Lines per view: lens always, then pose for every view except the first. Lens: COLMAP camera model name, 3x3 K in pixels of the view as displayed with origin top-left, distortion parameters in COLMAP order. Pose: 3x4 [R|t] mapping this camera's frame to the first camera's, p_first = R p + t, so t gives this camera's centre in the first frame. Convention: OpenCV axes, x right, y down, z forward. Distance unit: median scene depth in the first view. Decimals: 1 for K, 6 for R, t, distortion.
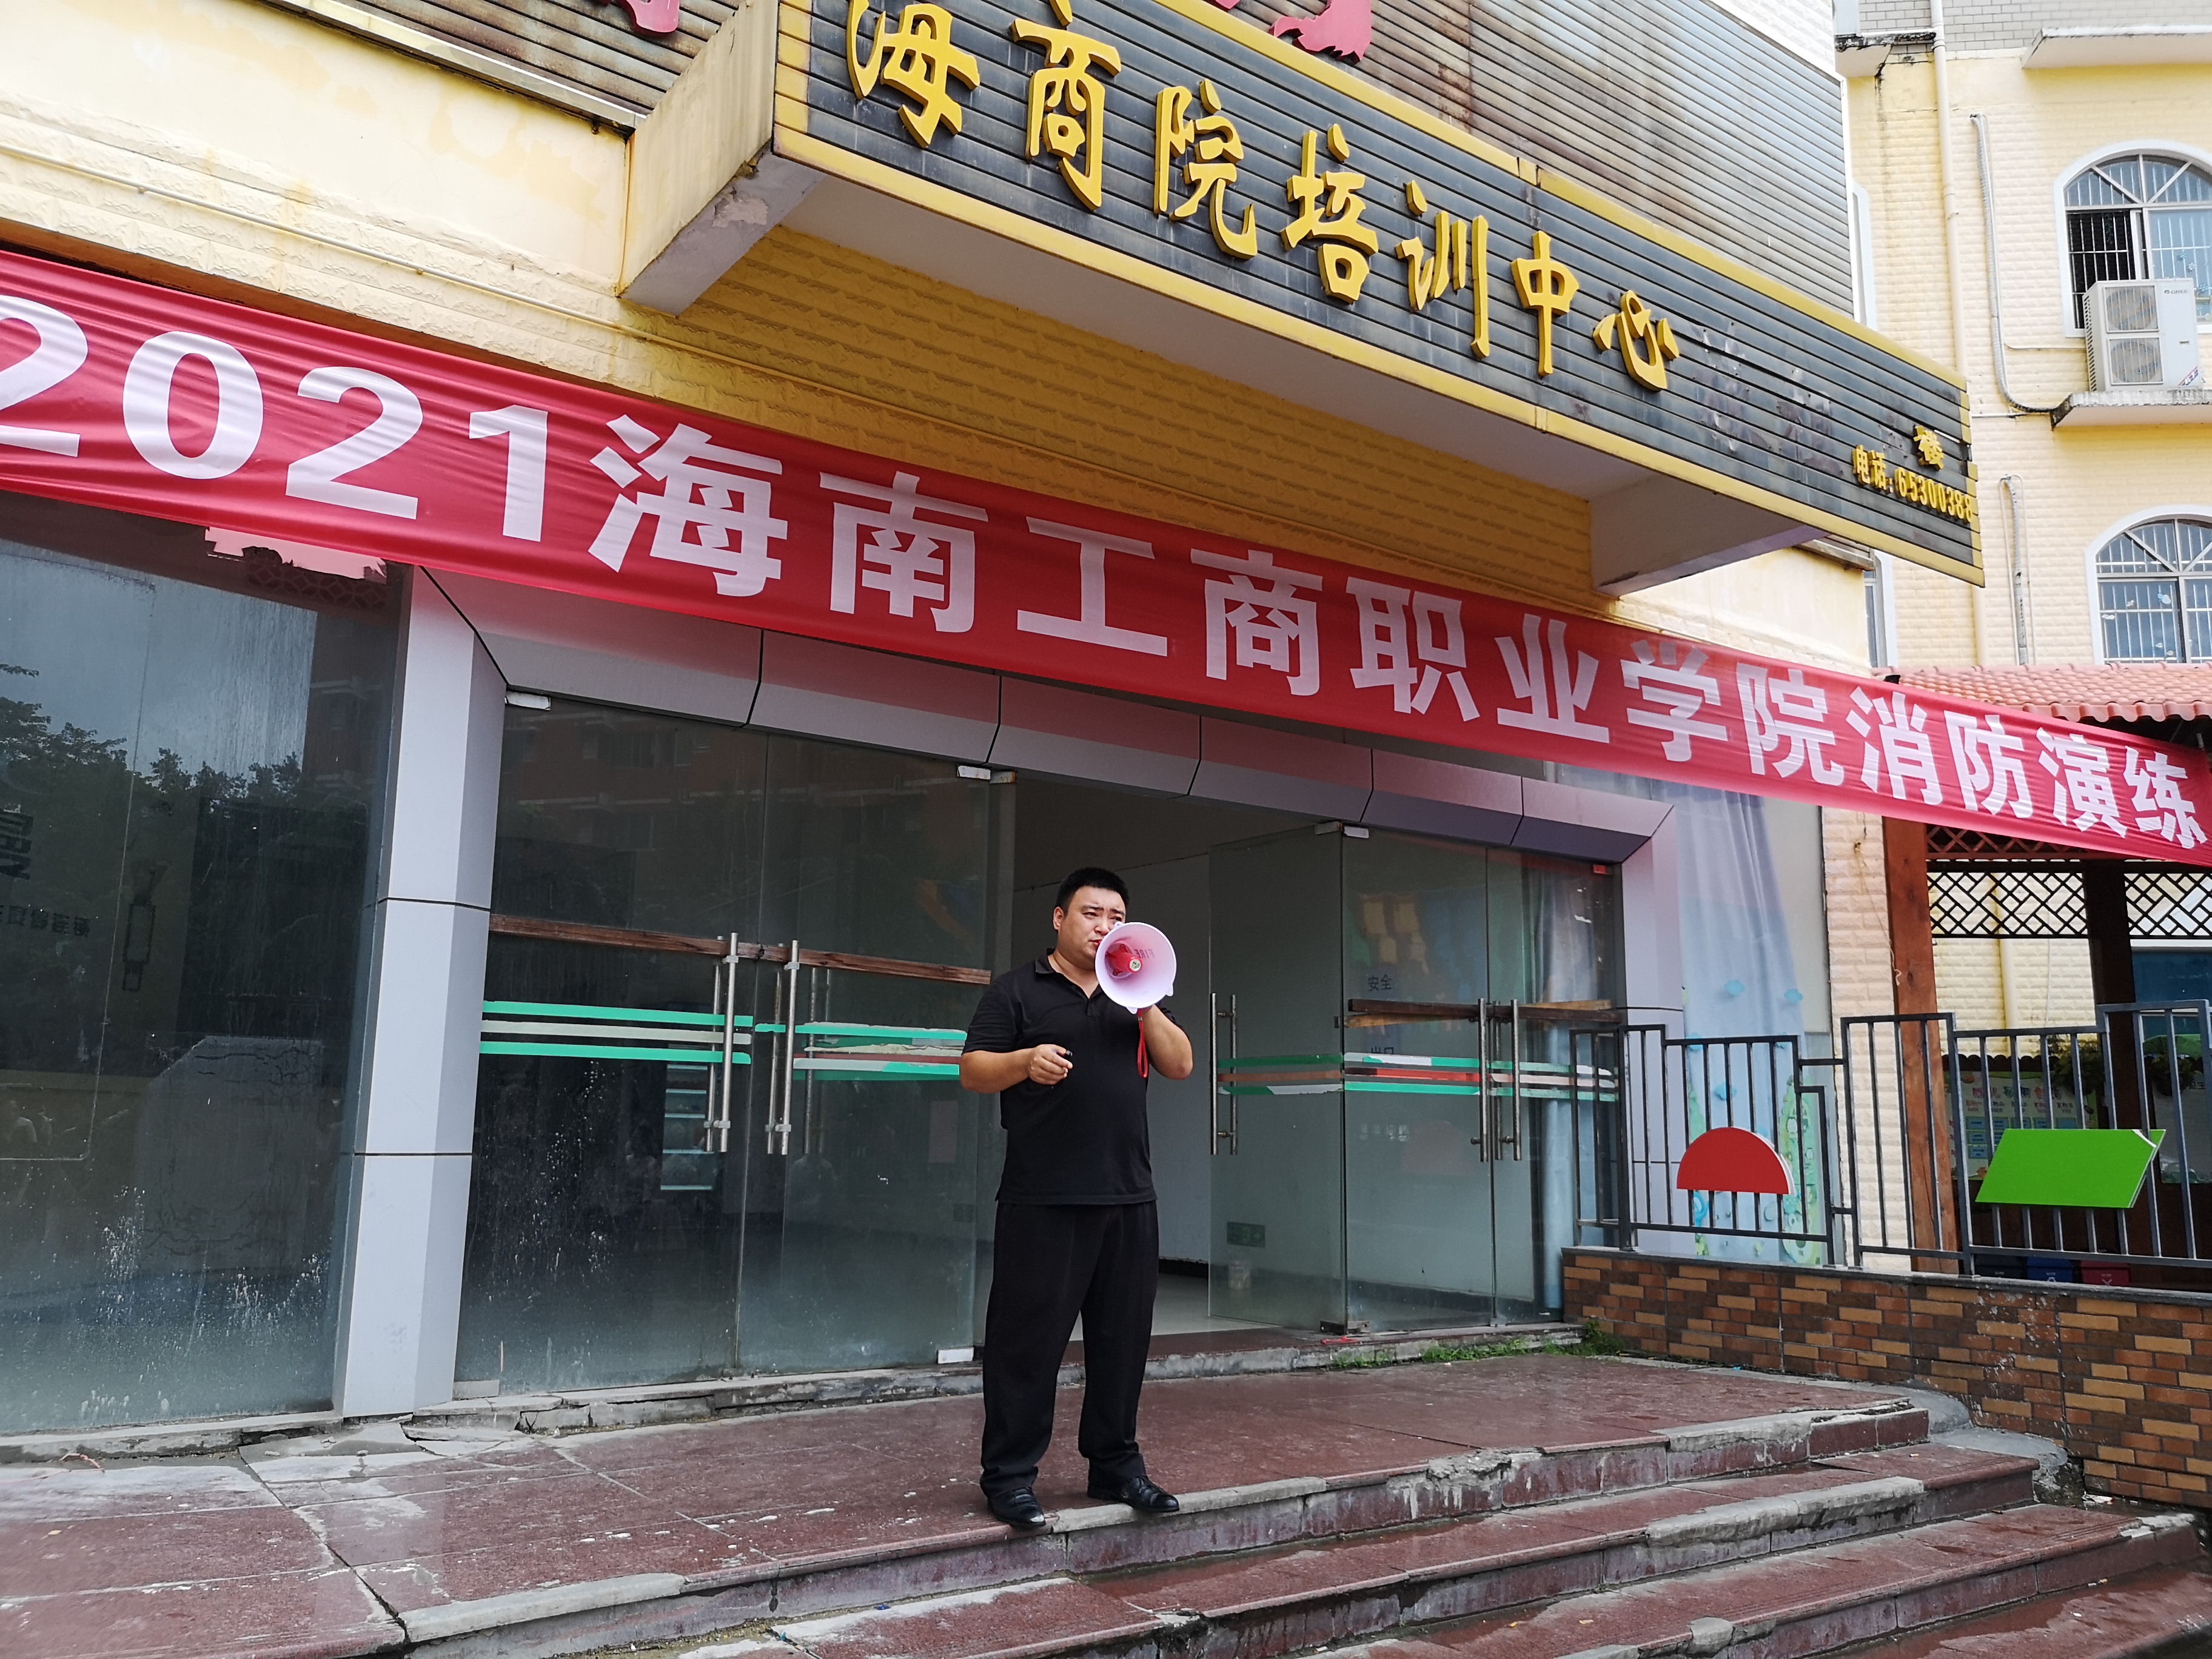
lens RADIAL K [[1733.2, 0, 1108.1], [0, 1733.2, 822.4], [0, 0, 1]] dist [0.045098, -0.020740]
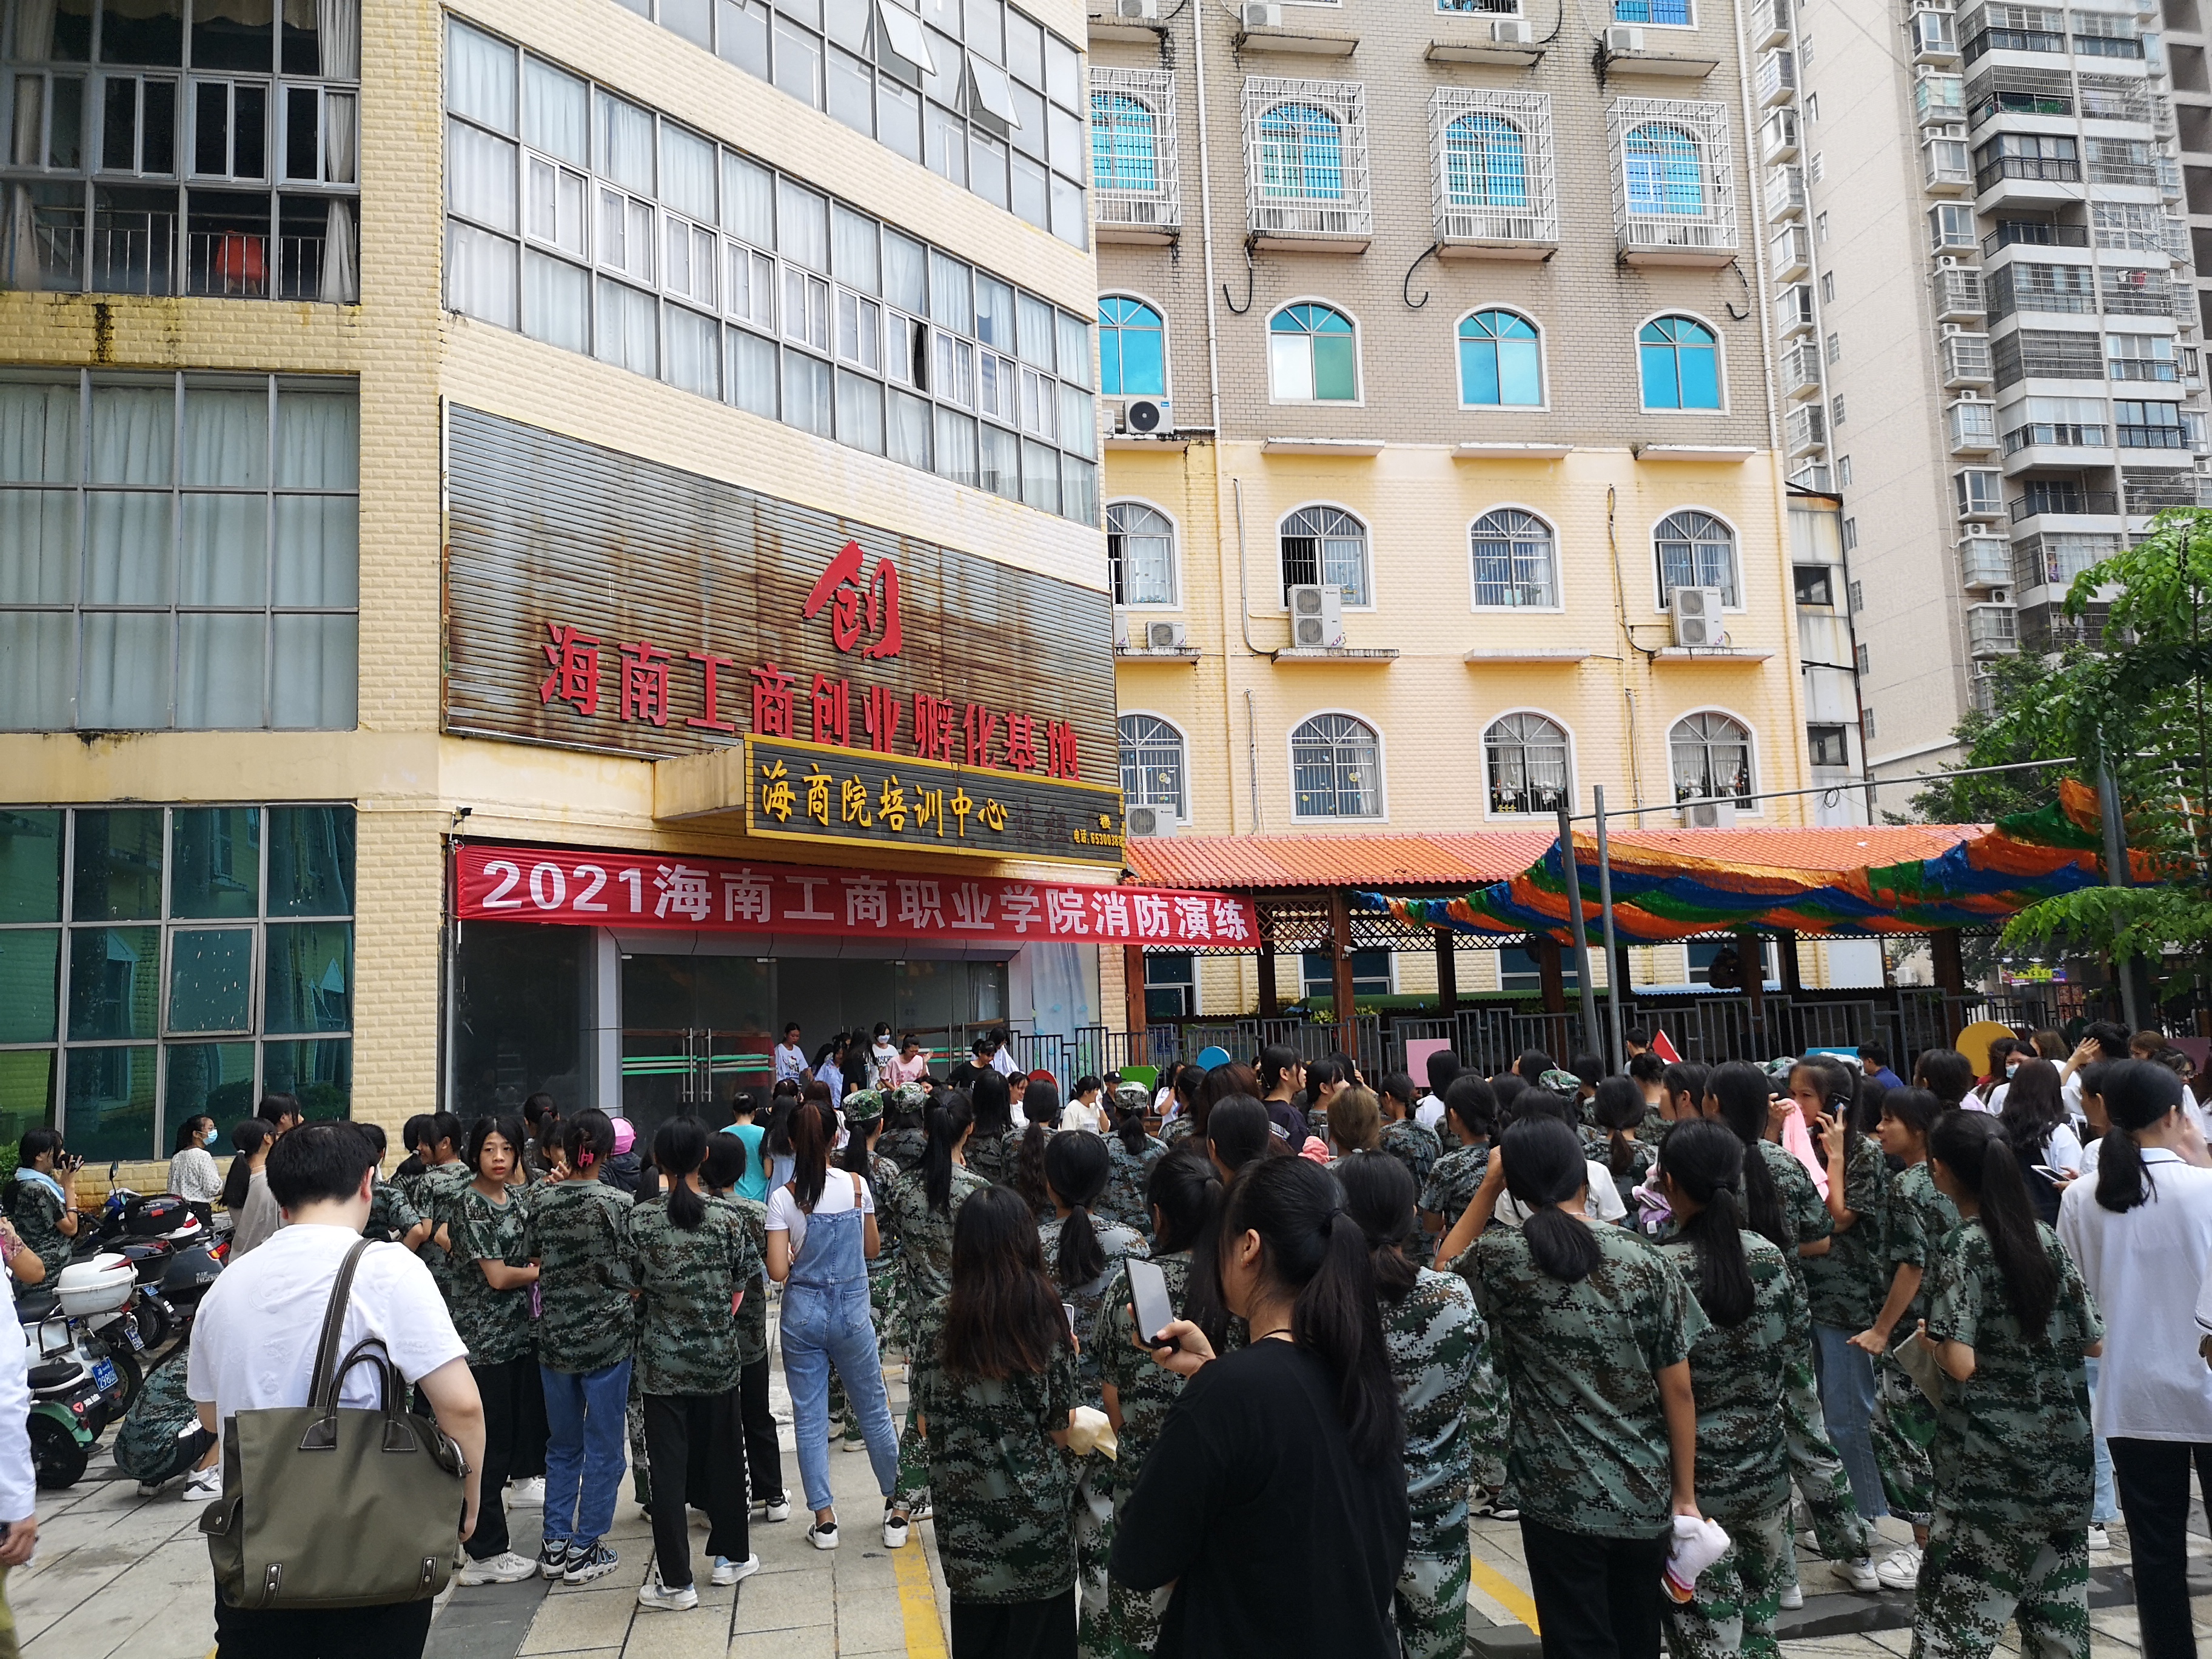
lens RADIAL K [[1733.2, 0, 1113.9], [0, 1733.2, 829.6], [0, 0, 1]] dist [0.045098, -0.020740]
pose [[0.962570, -0.017080, 0.270495, -0.278718], [0.003151, 0.998650, 0.051844, -0.372591], [-0.271016, -0.049051, 0.961324, -1.771241]]
